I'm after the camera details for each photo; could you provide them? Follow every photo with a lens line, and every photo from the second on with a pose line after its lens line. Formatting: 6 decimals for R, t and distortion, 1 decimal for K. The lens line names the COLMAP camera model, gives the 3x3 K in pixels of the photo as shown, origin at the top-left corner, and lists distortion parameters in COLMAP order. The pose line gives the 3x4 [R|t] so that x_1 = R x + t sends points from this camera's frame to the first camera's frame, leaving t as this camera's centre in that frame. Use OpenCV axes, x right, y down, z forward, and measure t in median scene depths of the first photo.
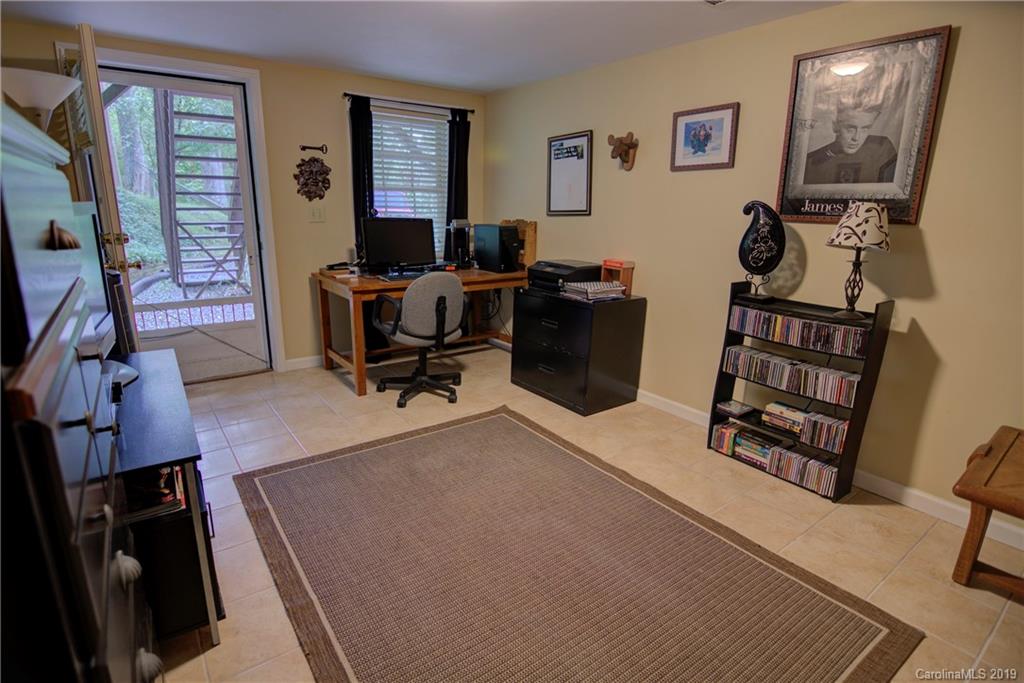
lens RADIAL K [[520.1, 0, 506.7], [0, 520.1, 341.2], [0, 0, 1]] dist [-0.002985, -0.011718]
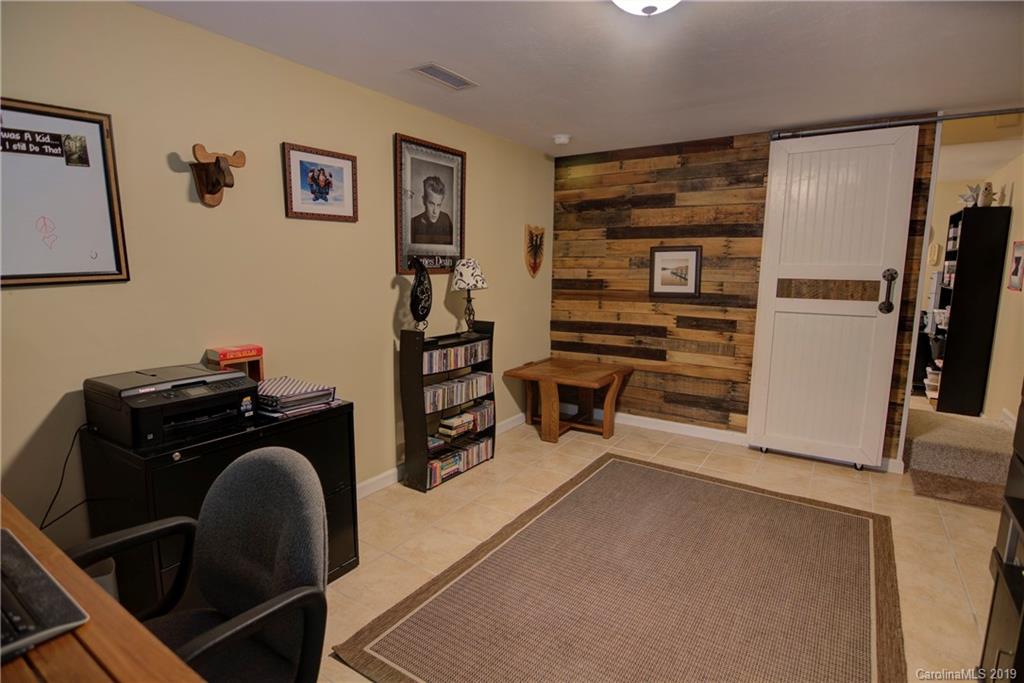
lens RADIAL K [[520.1, 0, 506.5], [0, 520.1, 343.3], [0, 0, 1]] dist [-0.002985, -0.011718]
pose [[-0.344518, -0.163116, 0.924500, -0.581572], [0.225053, 0.941722, 0.250021, -0.299121], [-0.911405, 0.294198, -0.287730, 1.080597]]
